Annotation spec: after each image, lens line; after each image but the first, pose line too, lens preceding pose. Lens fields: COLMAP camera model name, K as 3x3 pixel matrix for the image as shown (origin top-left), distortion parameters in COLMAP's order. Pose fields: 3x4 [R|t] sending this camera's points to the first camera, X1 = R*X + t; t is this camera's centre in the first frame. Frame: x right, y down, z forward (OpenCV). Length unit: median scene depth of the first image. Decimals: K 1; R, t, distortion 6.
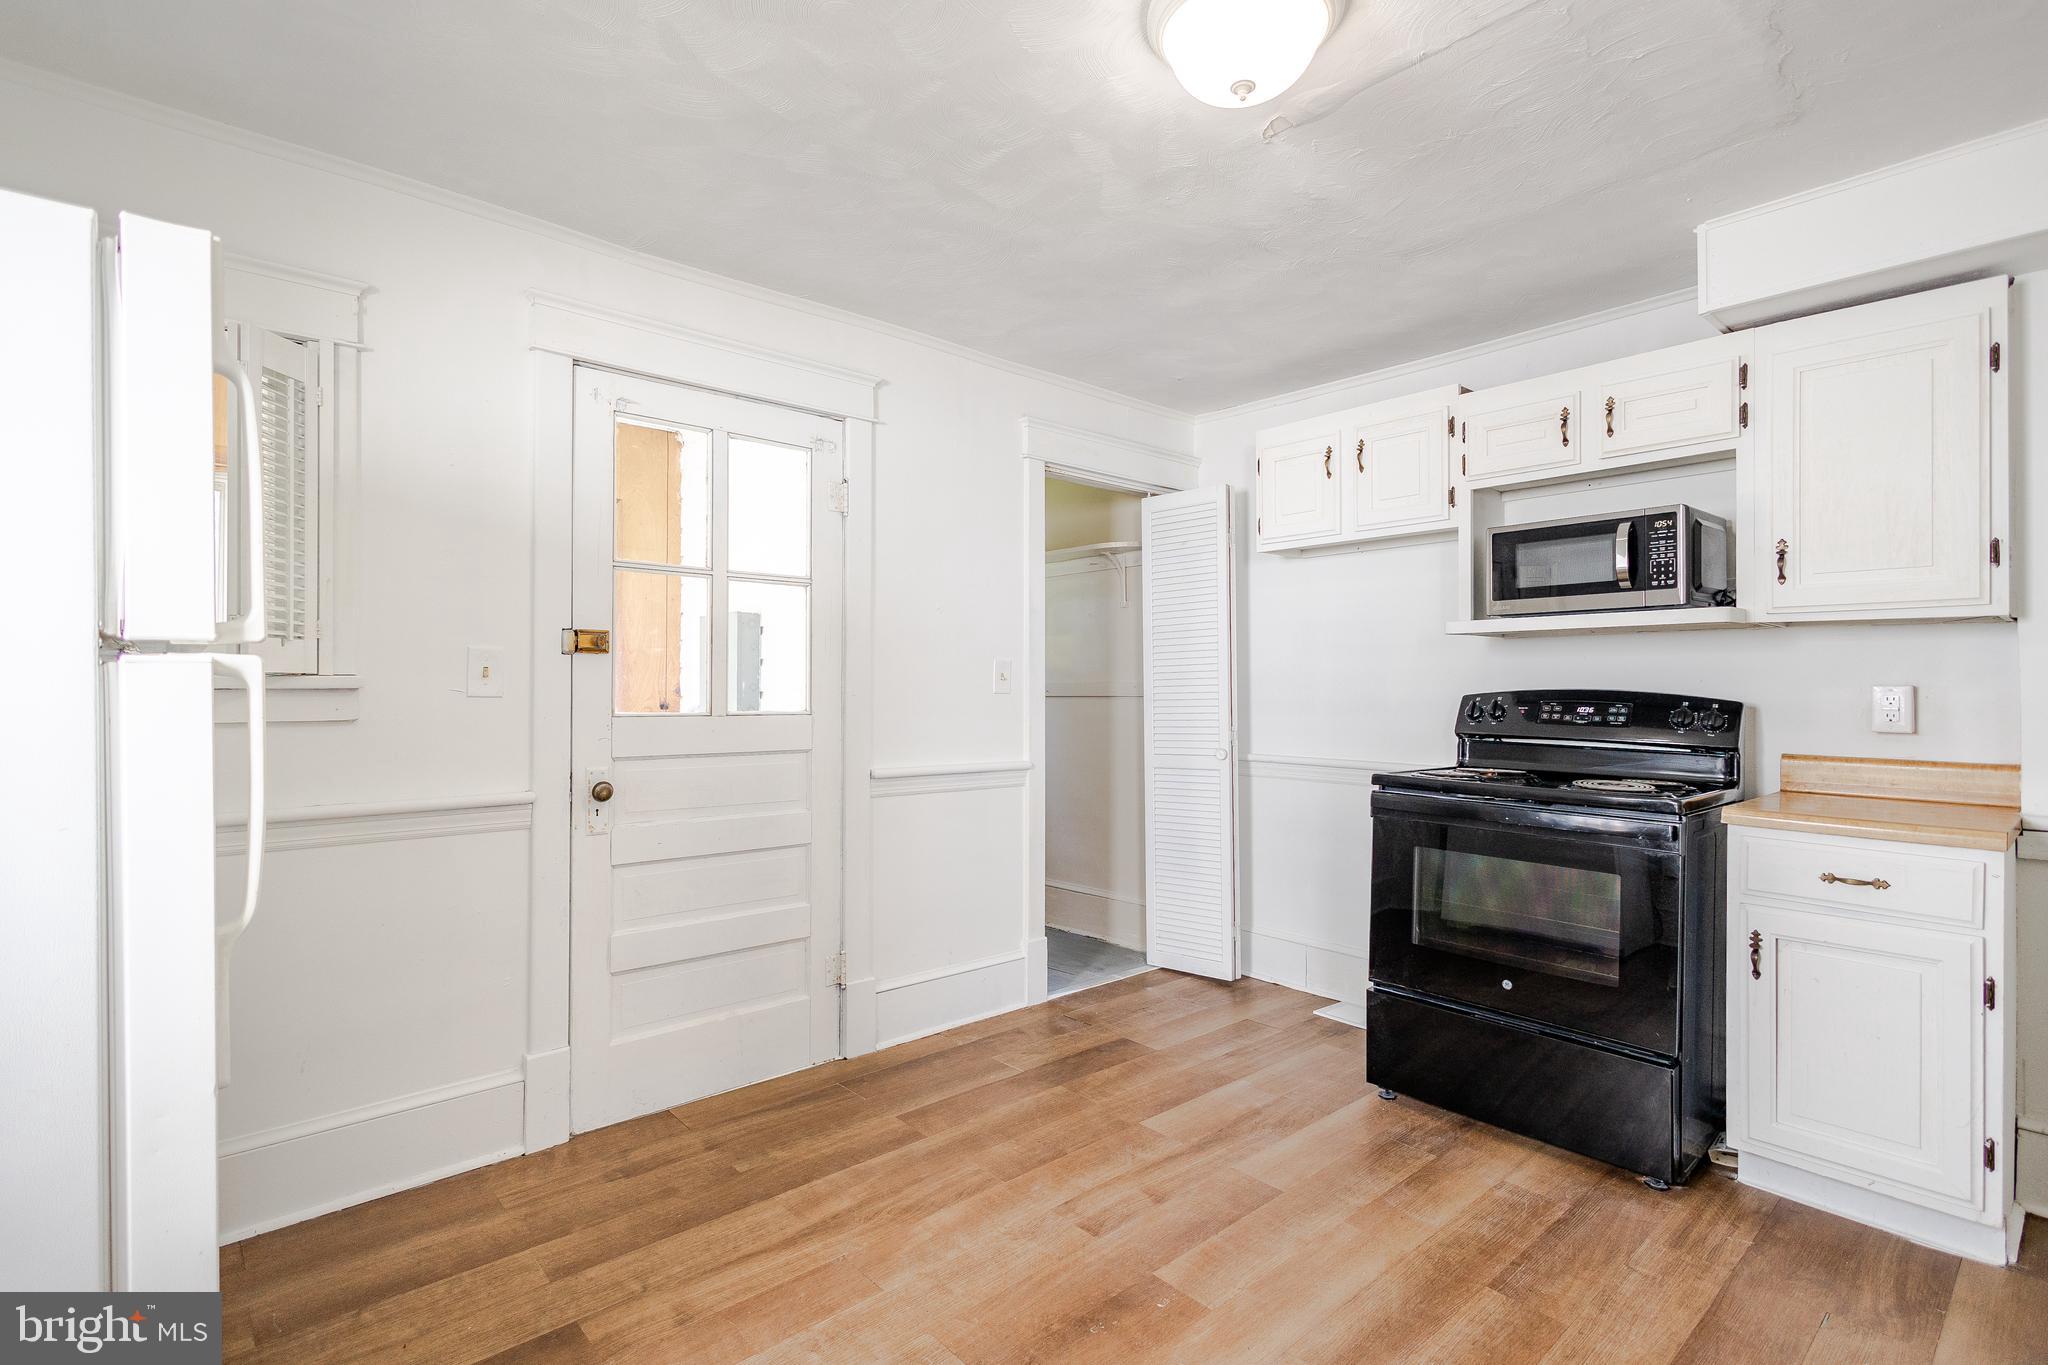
lens RADIAL K [[960.8, 0, 1012.5], [0, 960.8, 686.0], [0, 0, 1]] dist [0.013751, -0.002460]
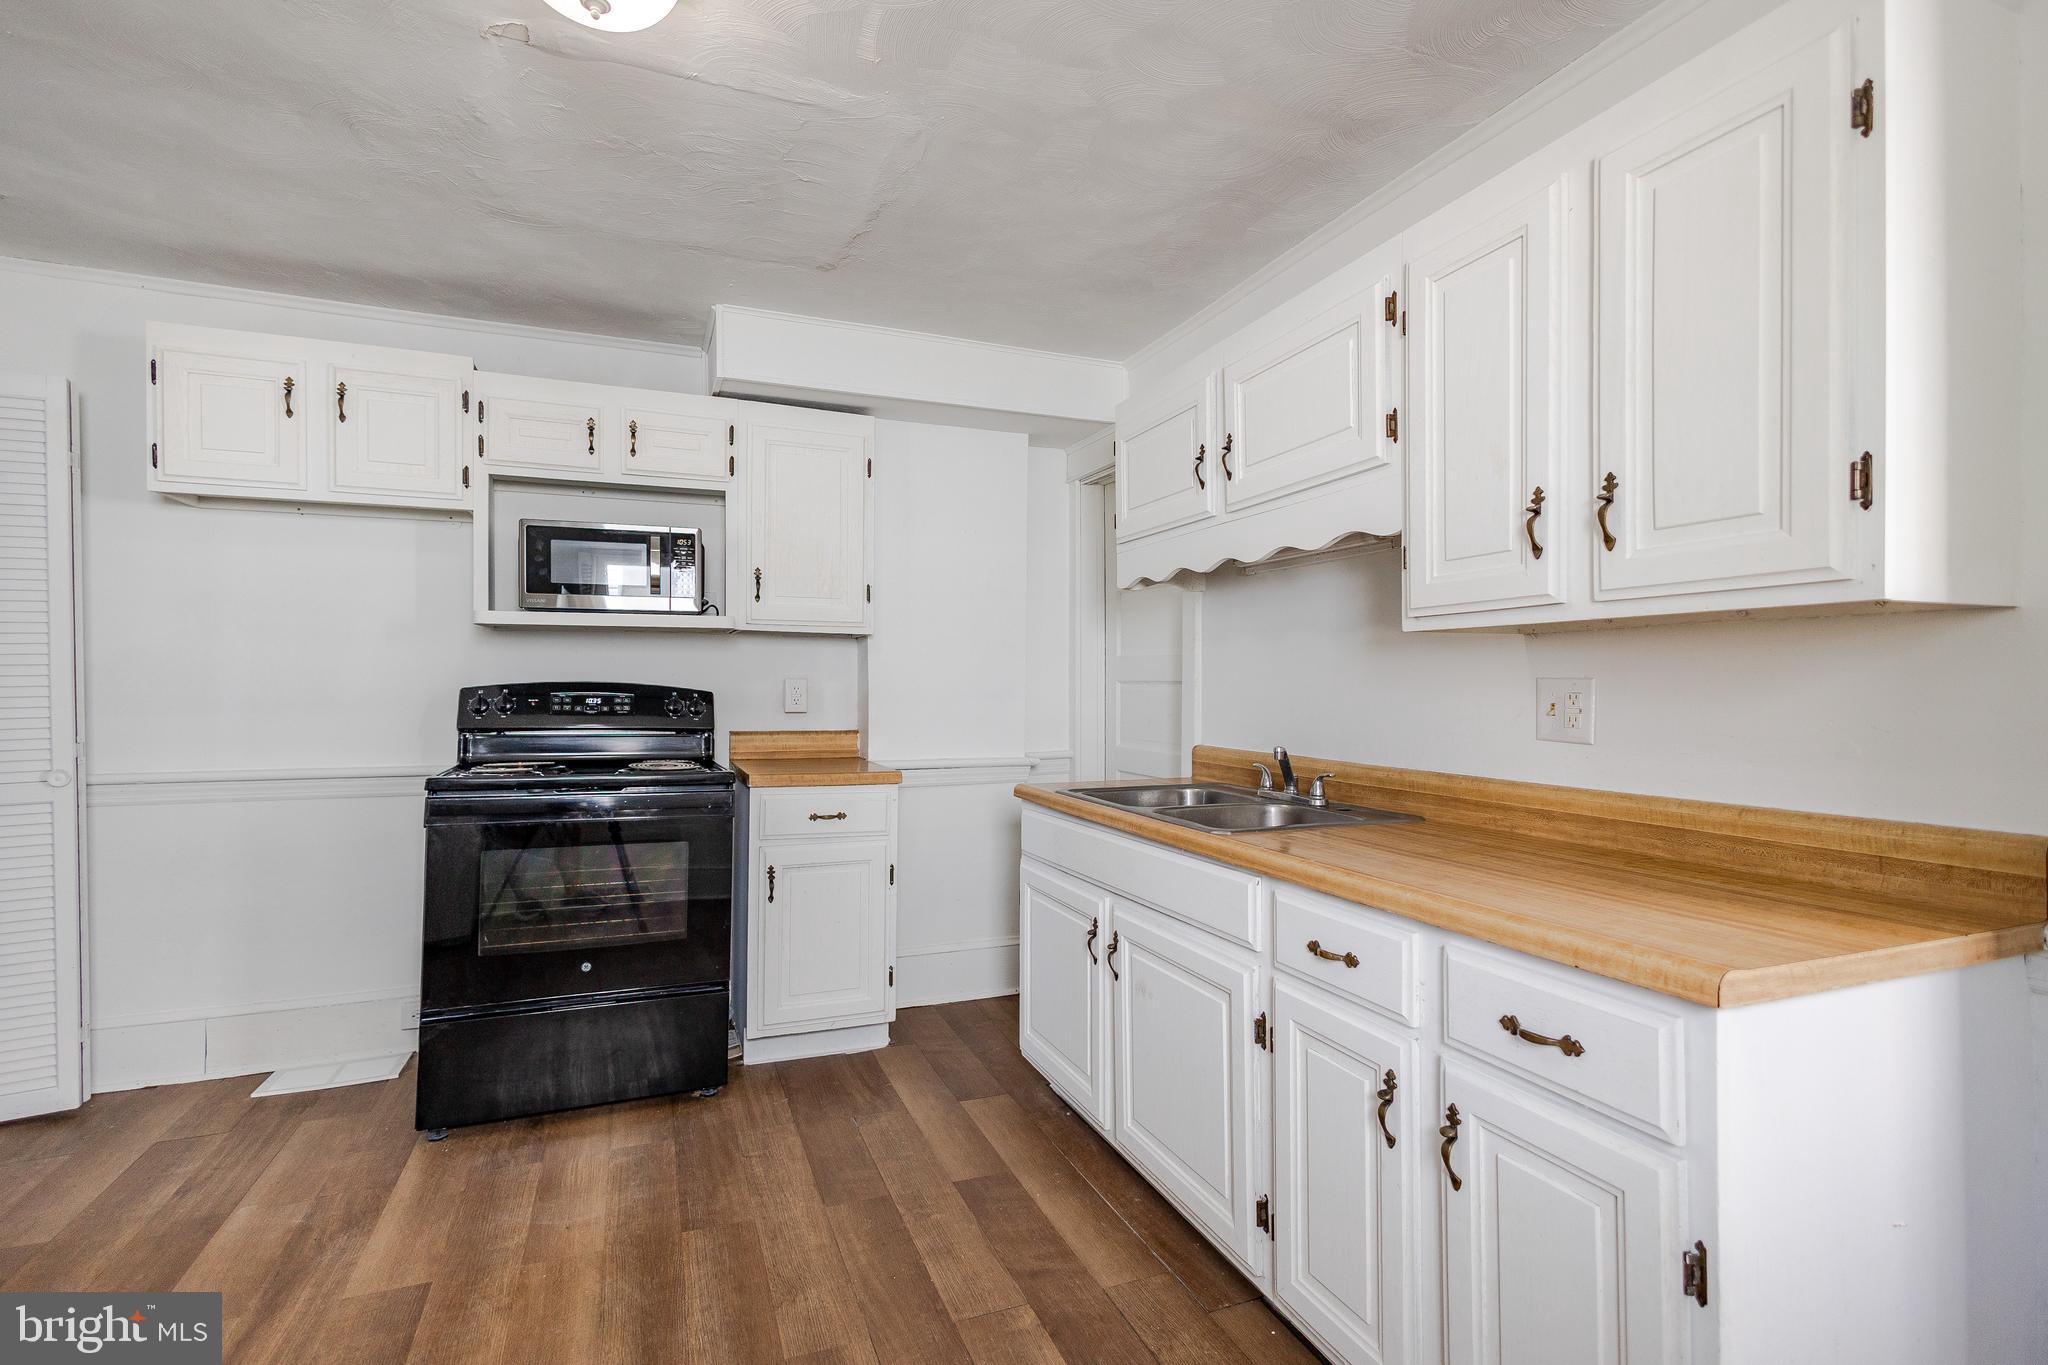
lens RADIAL K [[960.8, 0, 1023.9], [0, 960.8, 687.0], [0, 0, 1]] dist [0.013751, -0.002460]
pose [[0.337974, -0.007108, 0.941129, -0.280815], [-0.003274, 0.999957, 0.008728, -0.001799], [-0.941150, -0.006031, 0.337936, 0.195541]]
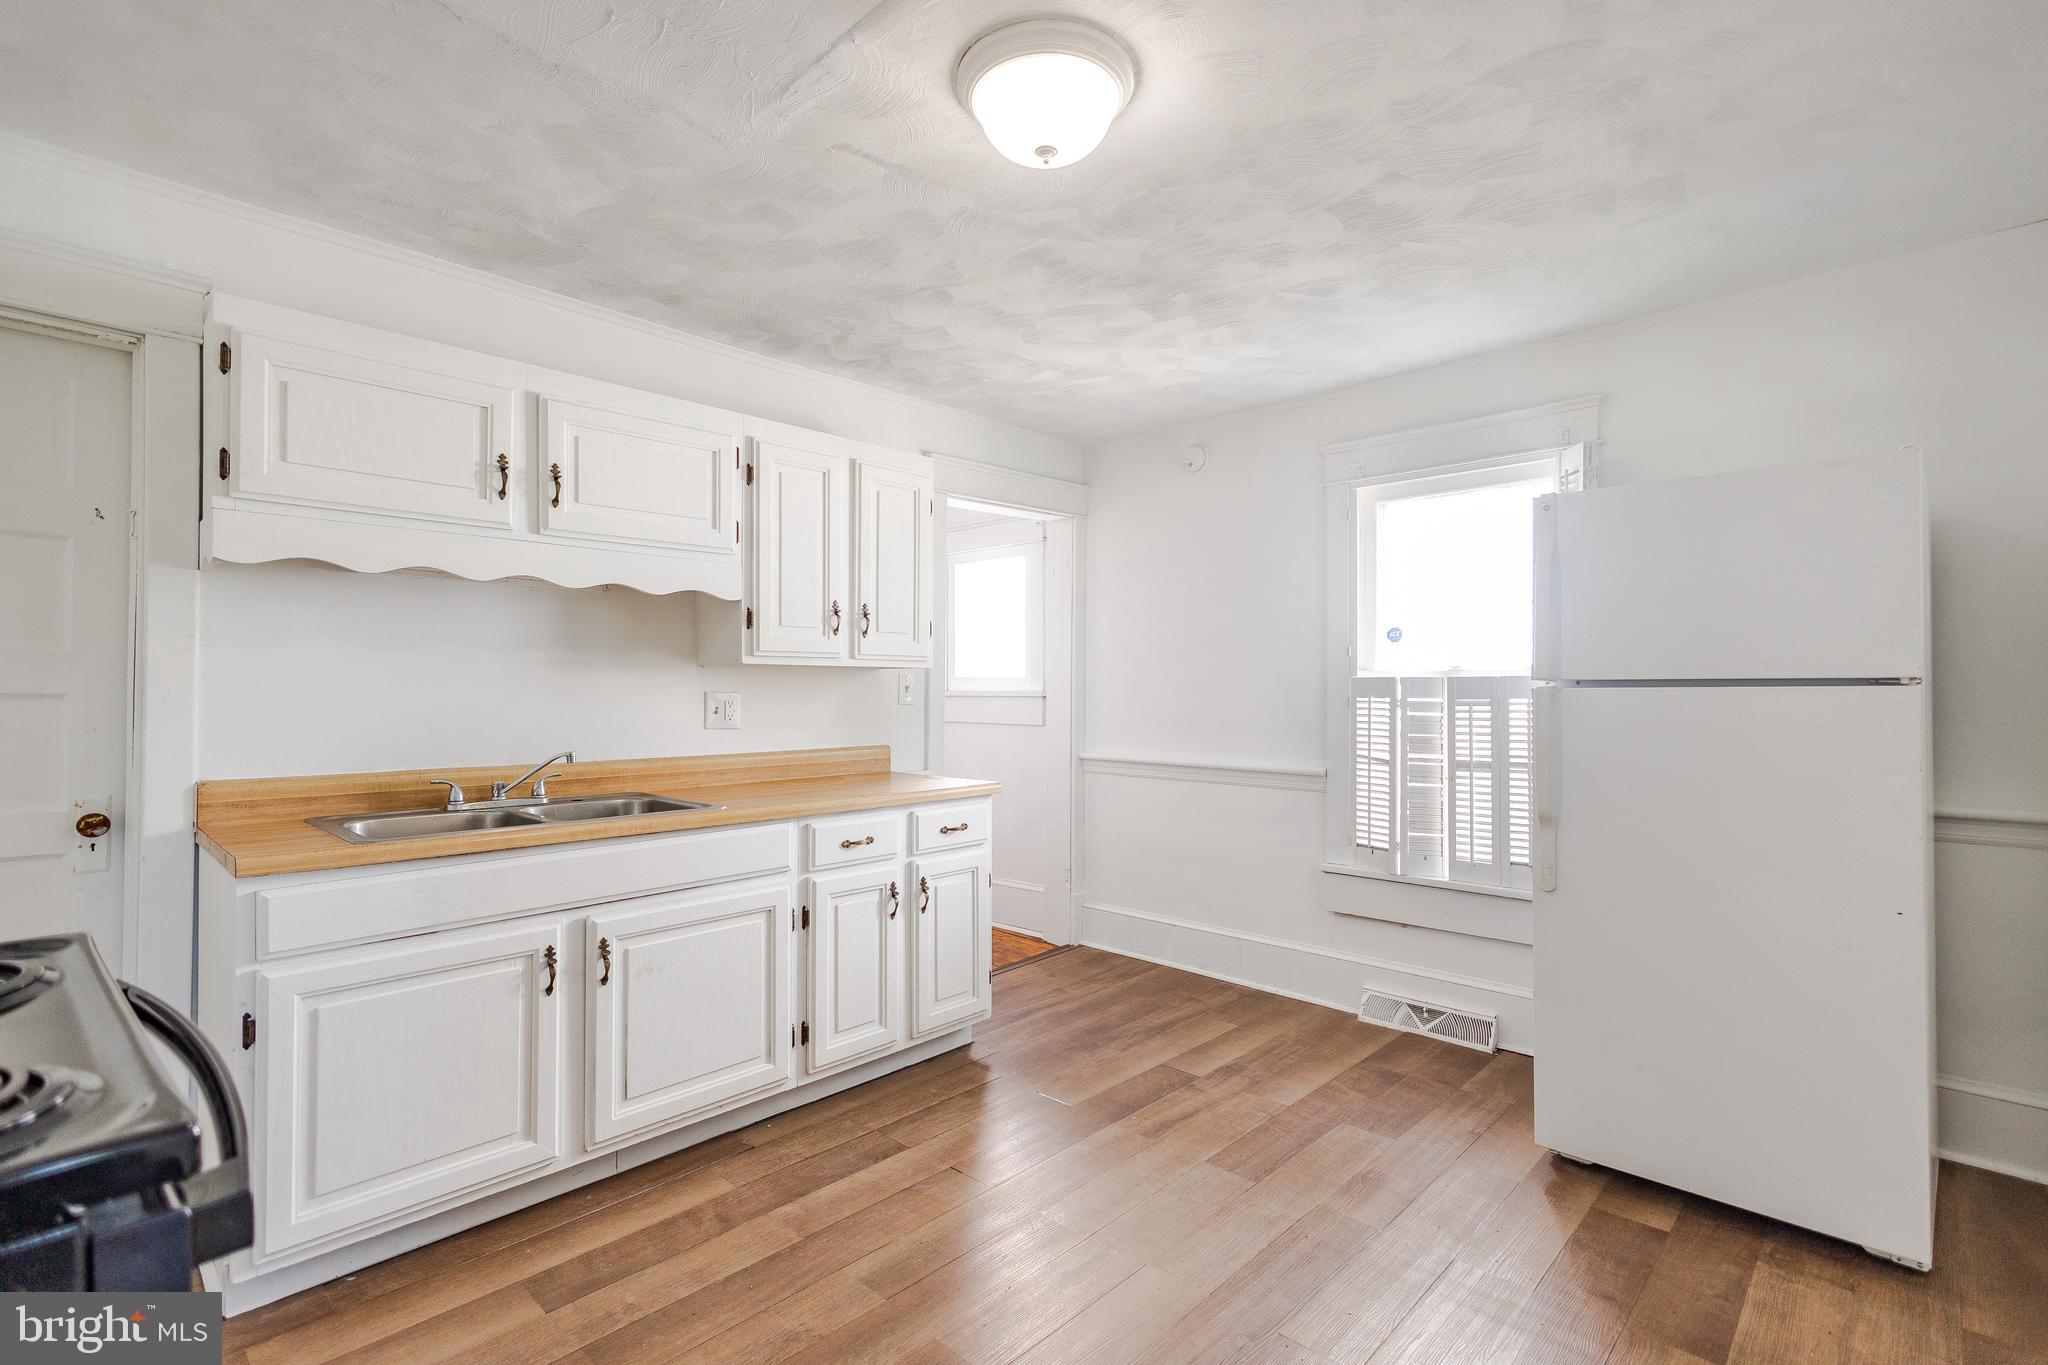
lens RADIAL K [[960.8, 0, 1029.1], [0, 960.8, 676.1], [0, 0, 1]] dist [0.013751, -0.002460]
pose [[-0.995966, -0.006282, -0.089512, 0.201018], [-0.004646, 0.999819, -0.018465, -0.003280], [0.089611, -0.017975, -0.995815, 1.239391]]
